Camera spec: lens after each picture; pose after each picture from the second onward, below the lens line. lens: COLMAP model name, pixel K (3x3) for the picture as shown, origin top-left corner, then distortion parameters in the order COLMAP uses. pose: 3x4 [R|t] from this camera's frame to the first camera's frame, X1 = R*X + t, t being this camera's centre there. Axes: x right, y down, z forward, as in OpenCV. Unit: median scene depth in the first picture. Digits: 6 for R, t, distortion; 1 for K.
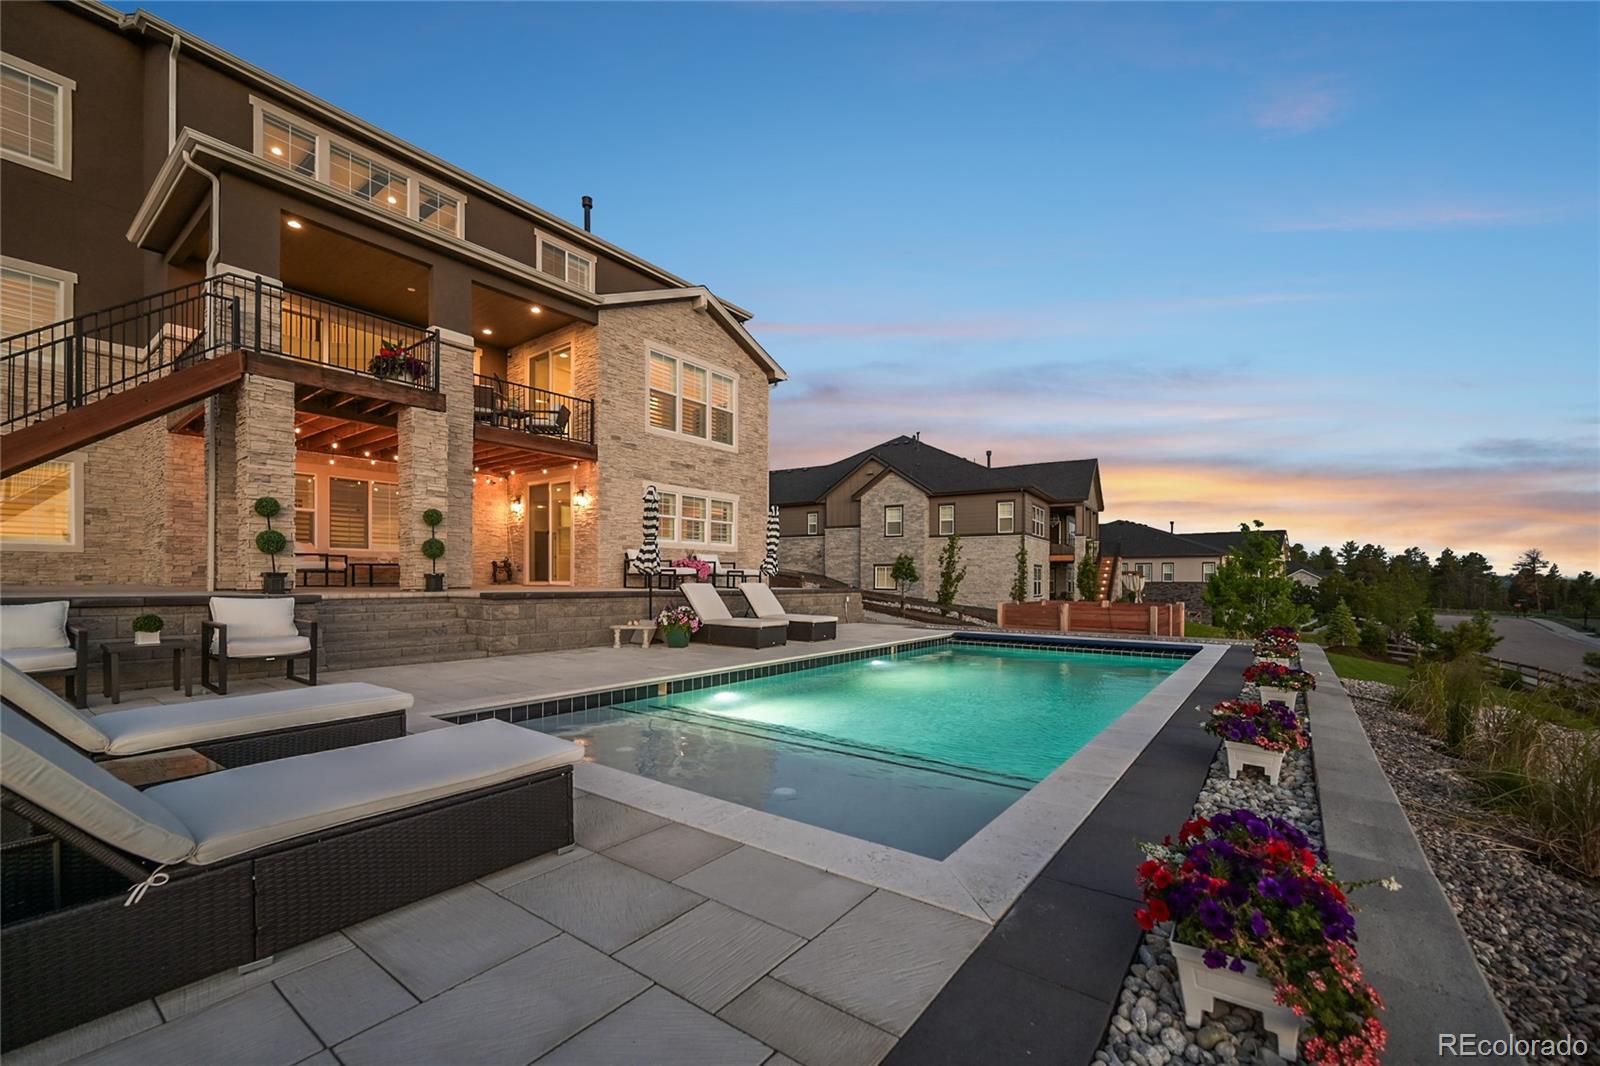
lens RADIAL K [[657.1, 0, 800.9], [0, 657.1, 575.6], [0, 0, 1]] dist [0.004399, 0.000177]
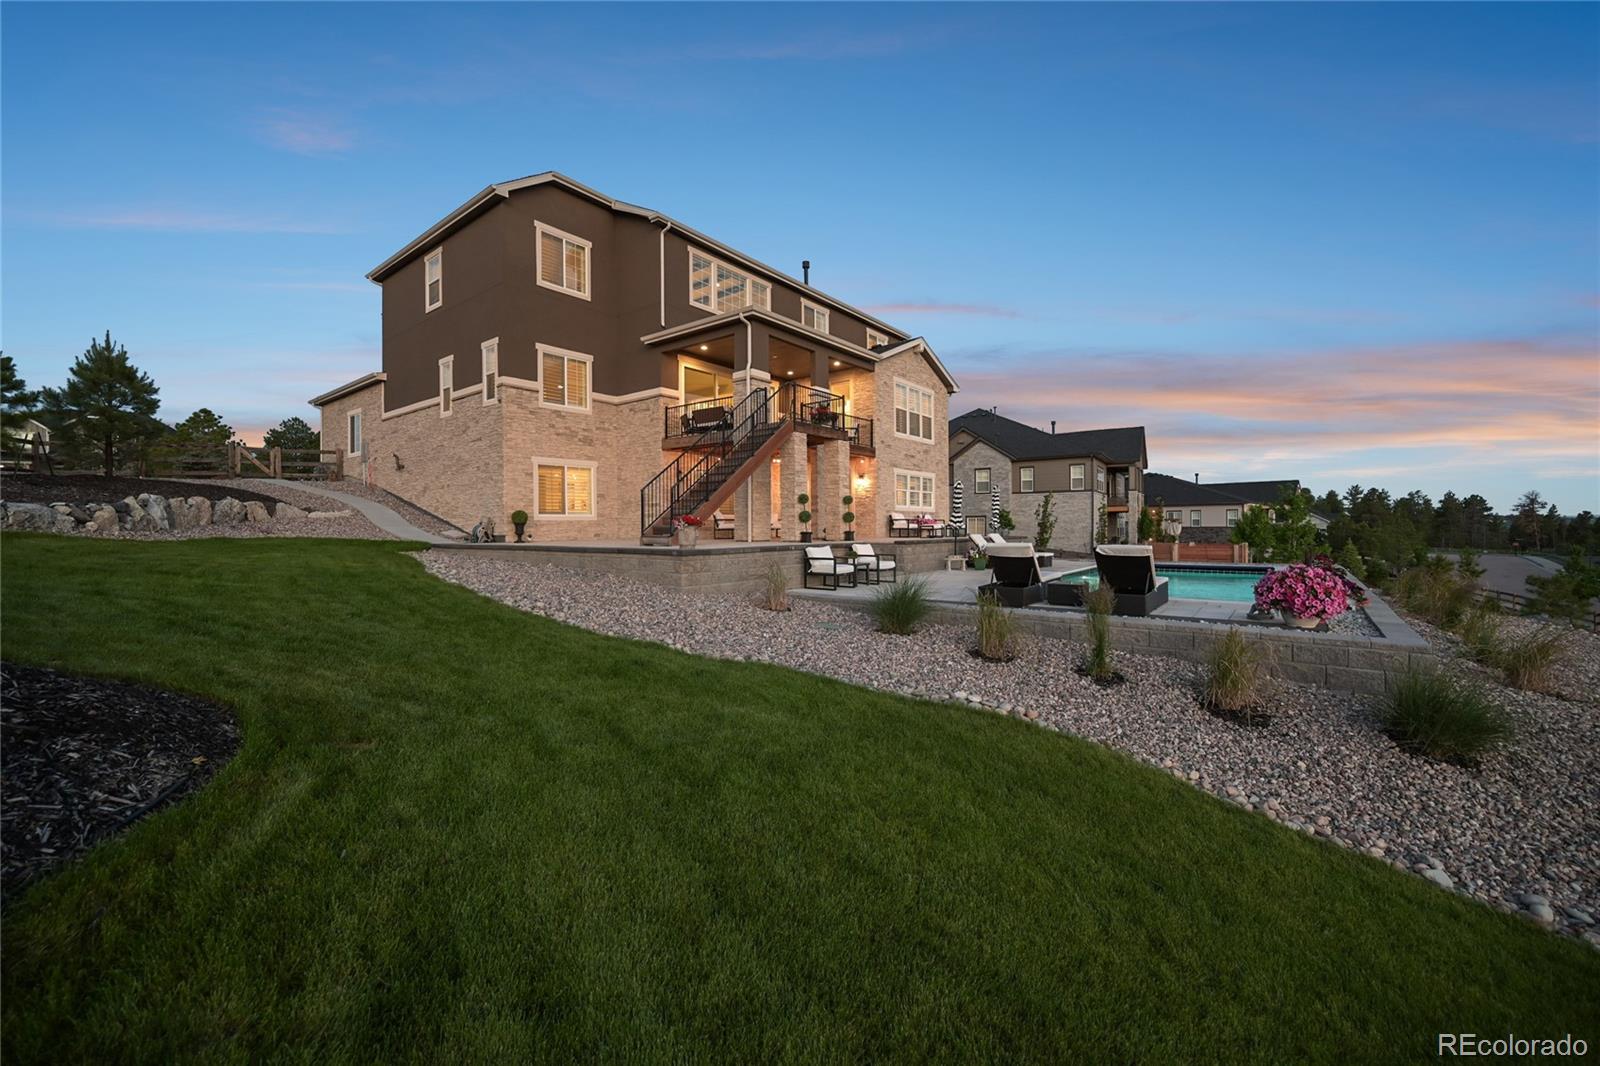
lens RADIAL K [[635.5, 0, 800.0], [0, 635.5, 533.0], [0, 0, 1]] dist [0.002519, 0.000396]
pose [[0.999689, -0.011381, -0.022183, -0.339026], [0.011713, 0.999820, 0.014923, -0.012976], [0.022010, -0.015178, 0.999643, -0.398433]]
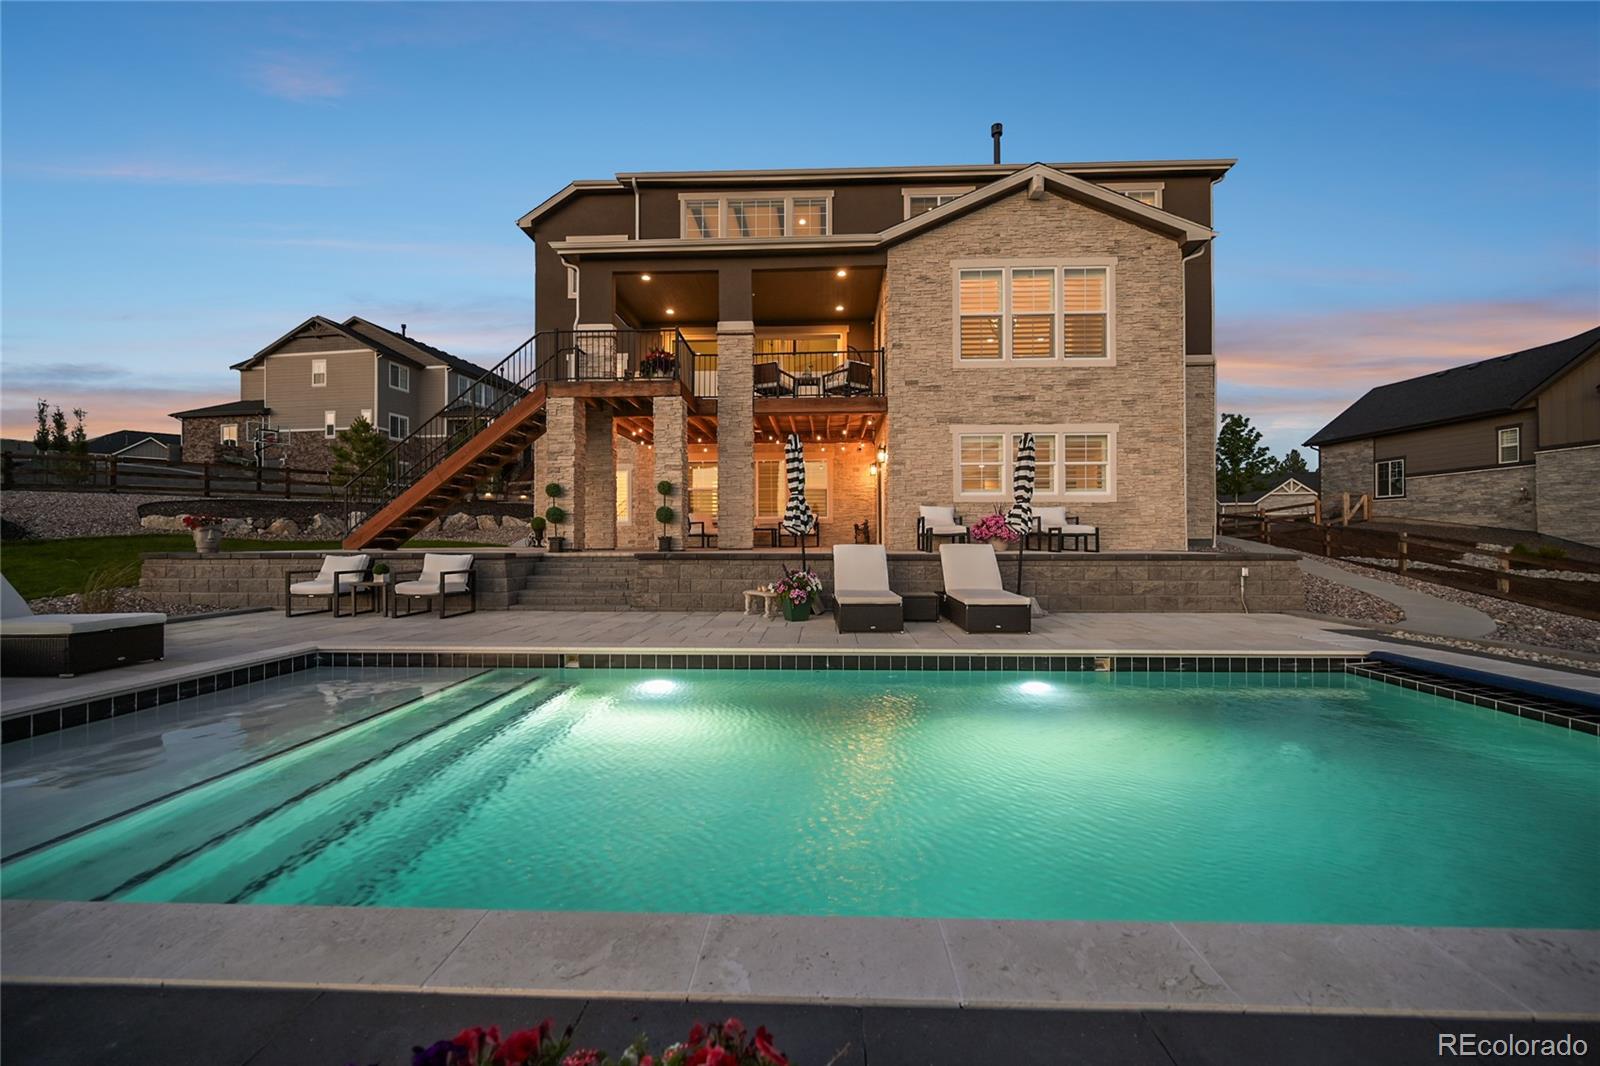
lens RADIAL K [[635.5, 0, 800.0], [0, 635.5, 533.0], [0, 0, 1]] dist [0.002519, 0.000396]
pose [[0.568993, -0.015251, -0.822201, 0.259575], [0.009050, 0.999884, -0.012285, 0.003657], [0.822292, -0.000451, 0.569065, 0.288658]]
